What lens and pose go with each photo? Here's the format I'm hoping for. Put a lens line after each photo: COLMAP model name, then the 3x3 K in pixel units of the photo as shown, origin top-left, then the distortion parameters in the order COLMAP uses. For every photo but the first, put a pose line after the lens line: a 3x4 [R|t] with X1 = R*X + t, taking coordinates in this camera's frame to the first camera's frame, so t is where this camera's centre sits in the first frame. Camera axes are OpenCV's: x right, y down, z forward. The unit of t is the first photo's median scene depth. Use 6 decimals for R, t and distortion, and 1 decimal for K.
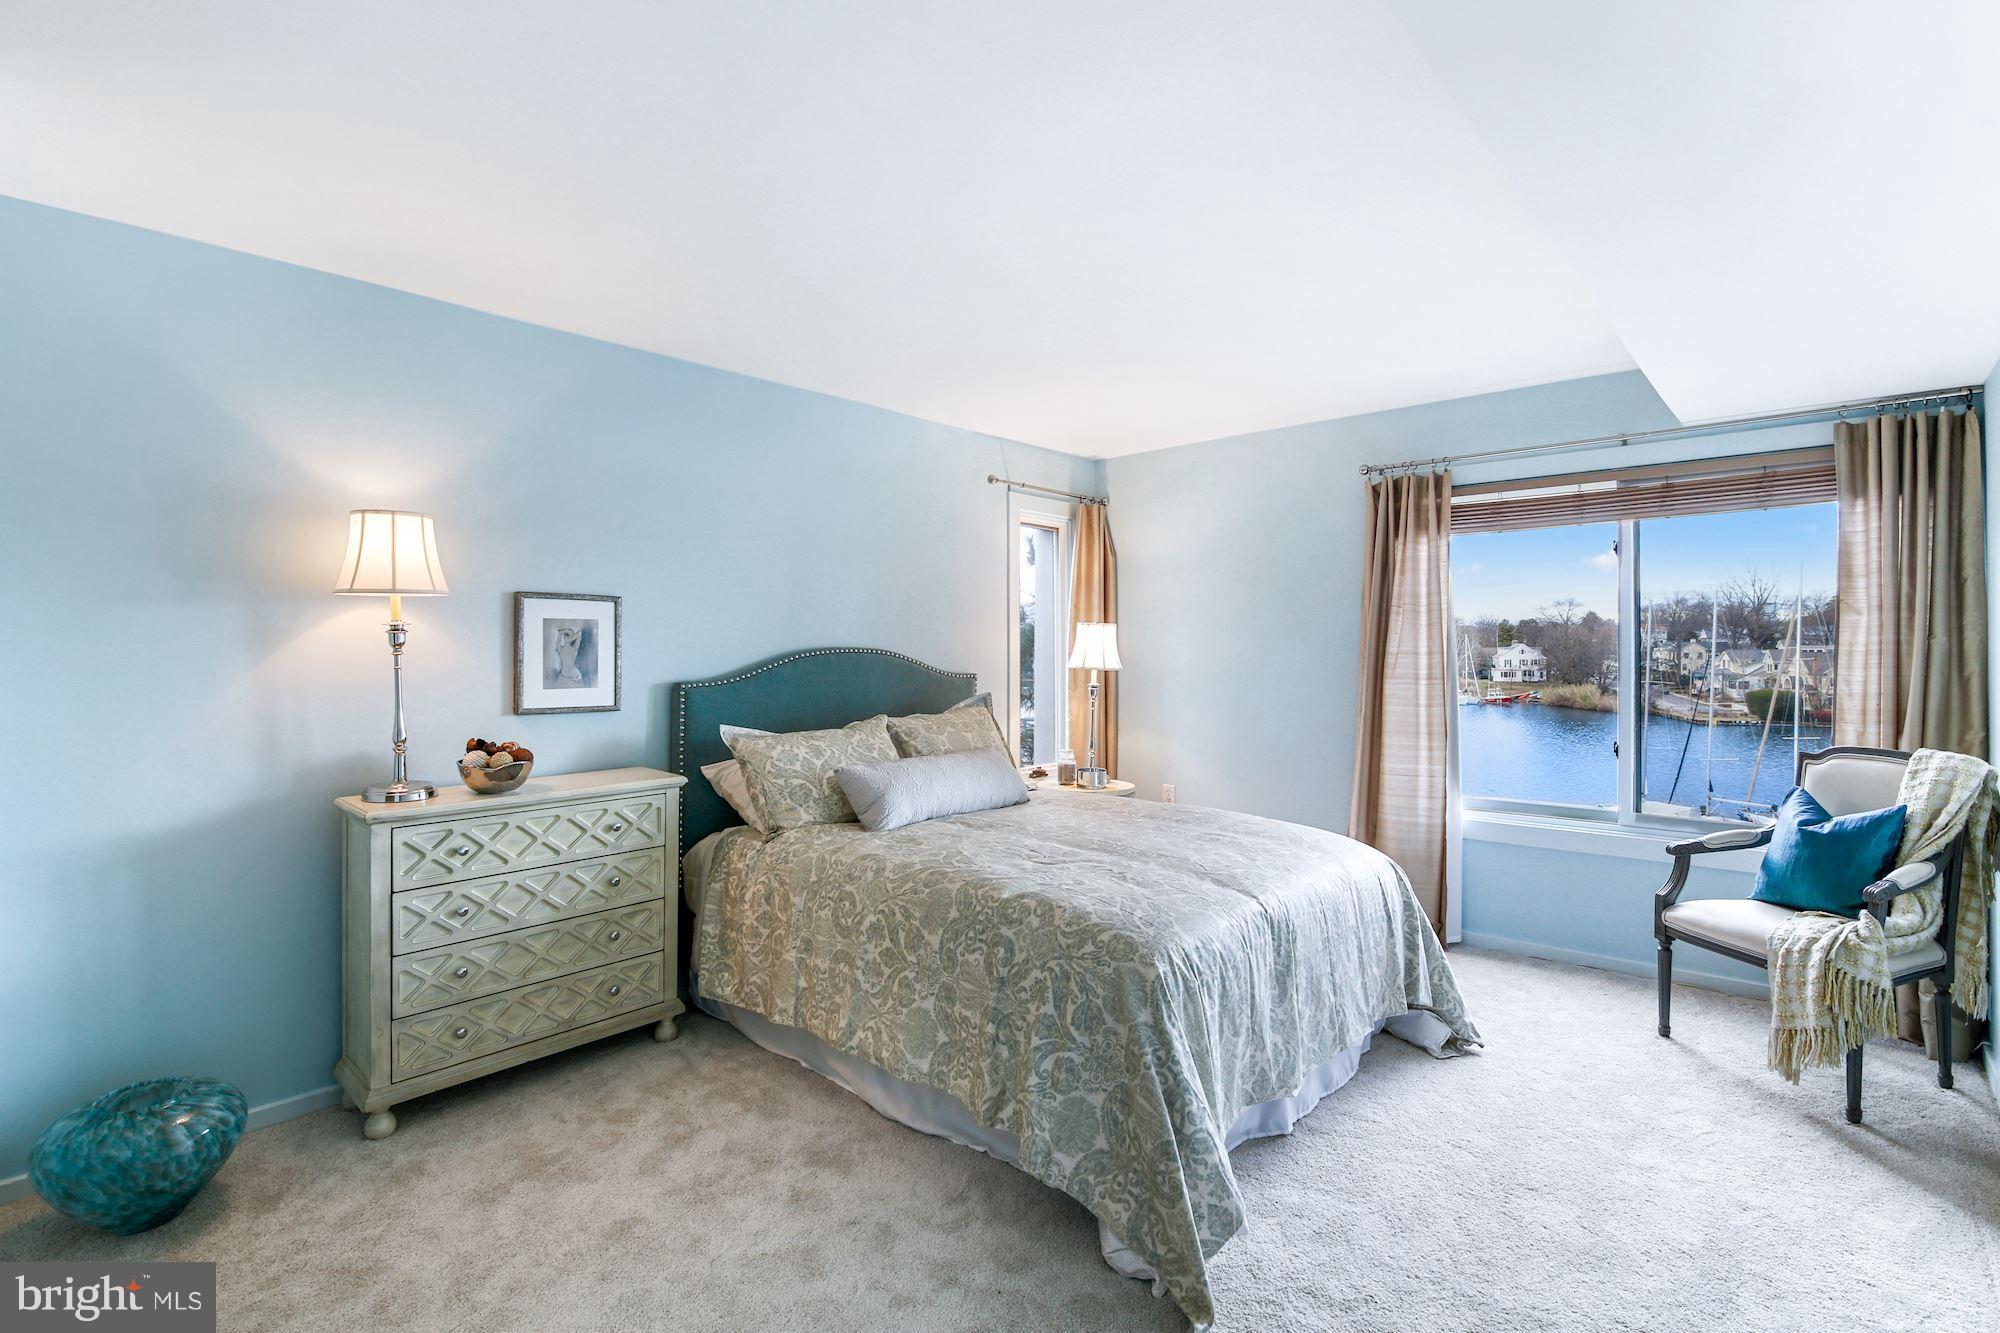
lens RADIAL K [[929.8, 0, 1002.3], [0, 929.8, 656.4], [0, 0, 1]] dist [-0.009462, 0.000218]
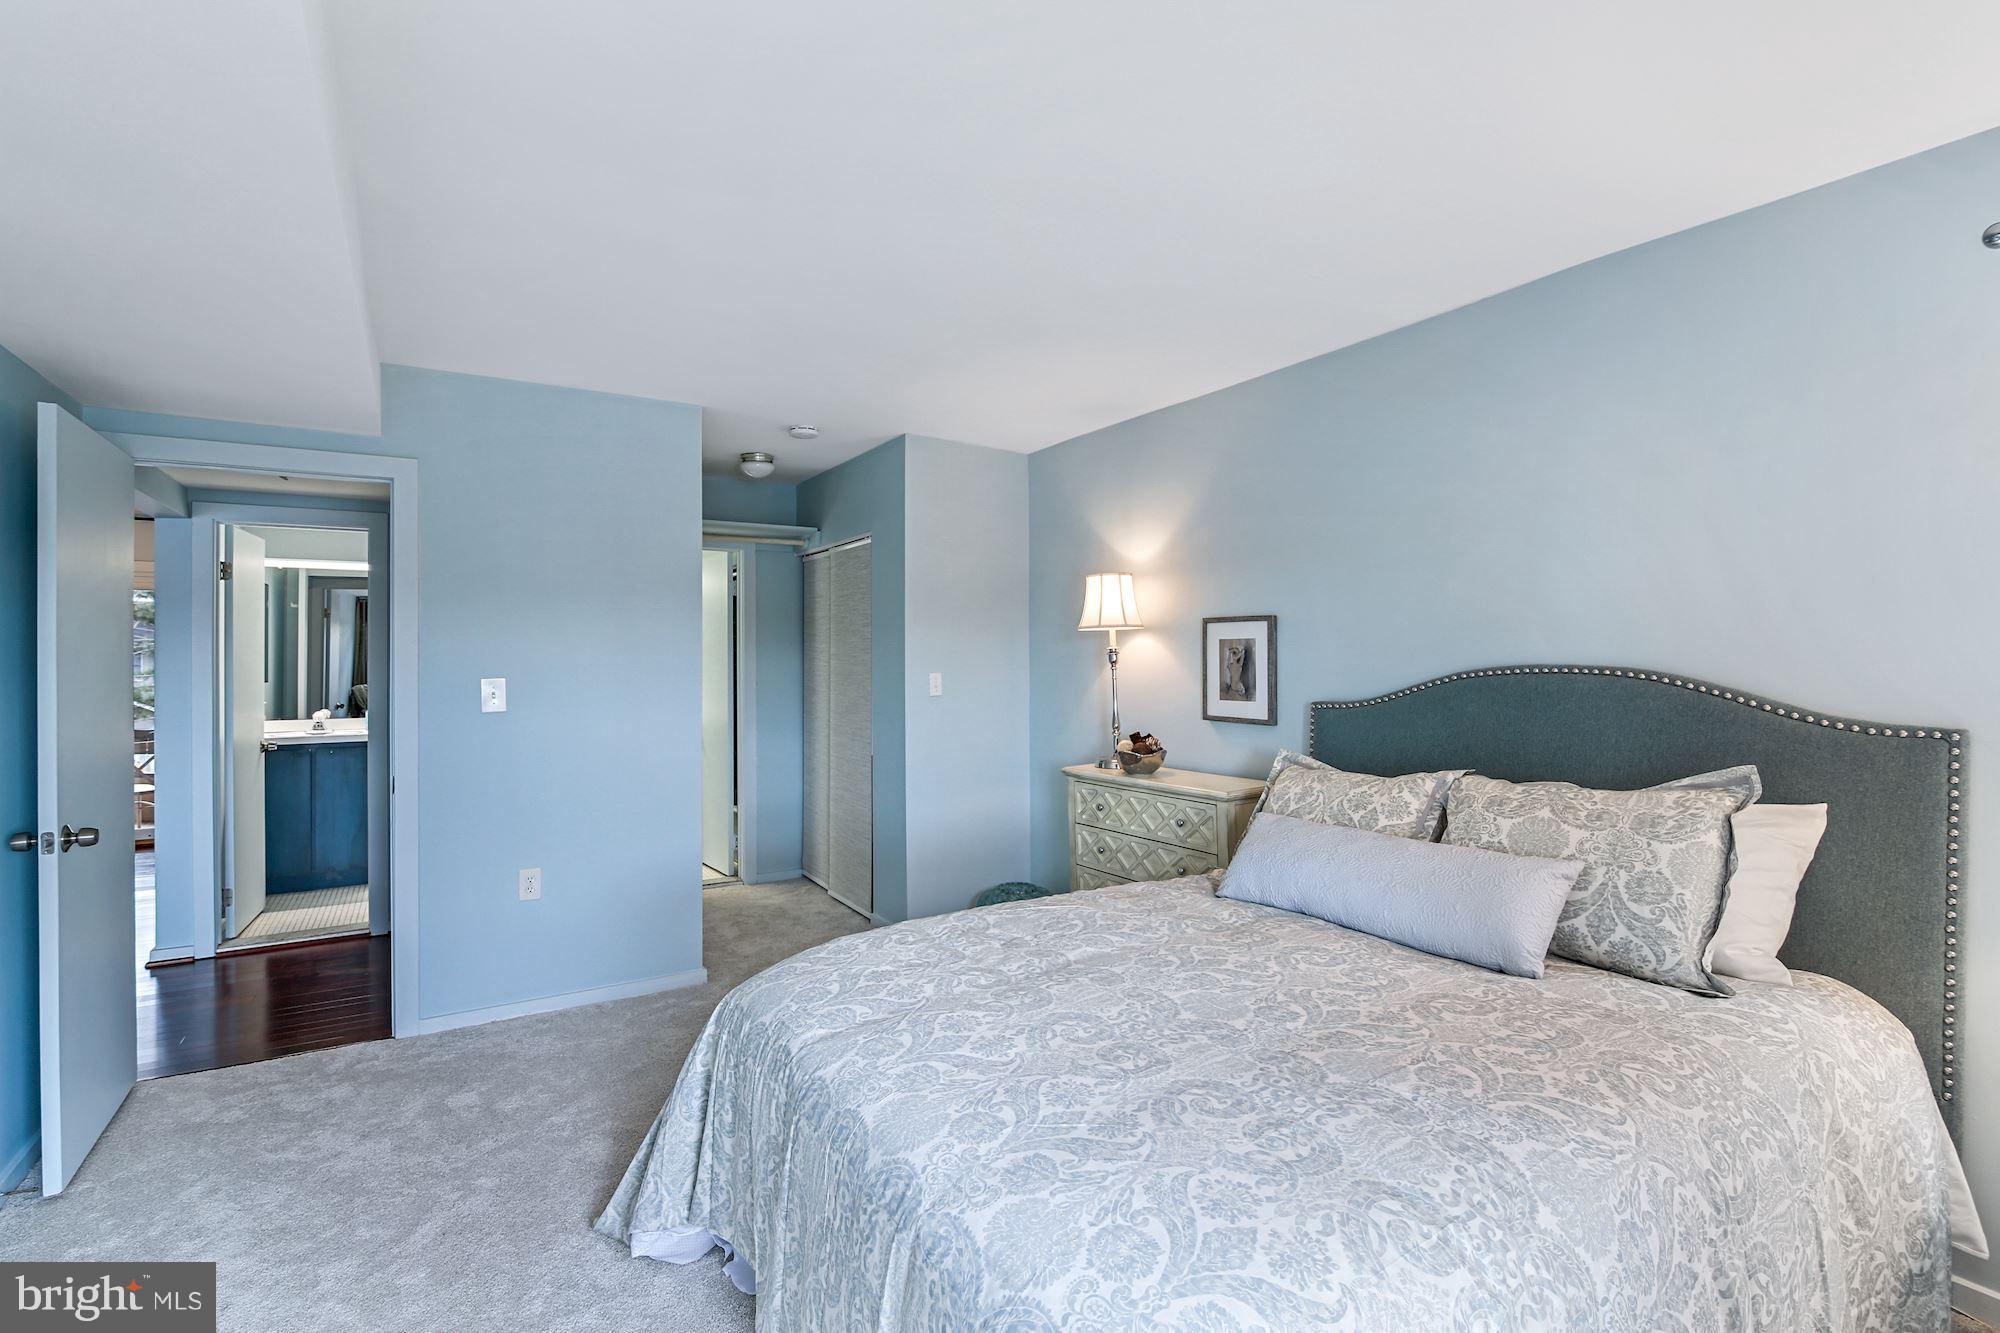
lens RADIAL K [[929.8, 0, 999.8], [0, 929.8, 664.8], [0, 0, 1]] dist [-0.009462, 0.000218]
pose [[-0.270325, 0.004771, -0.962757, 0.707722], [-0.009402, 0.999927, 0.007595, -0.015600], [0.962723, 0.011105, -0.270260, 1.053798]]
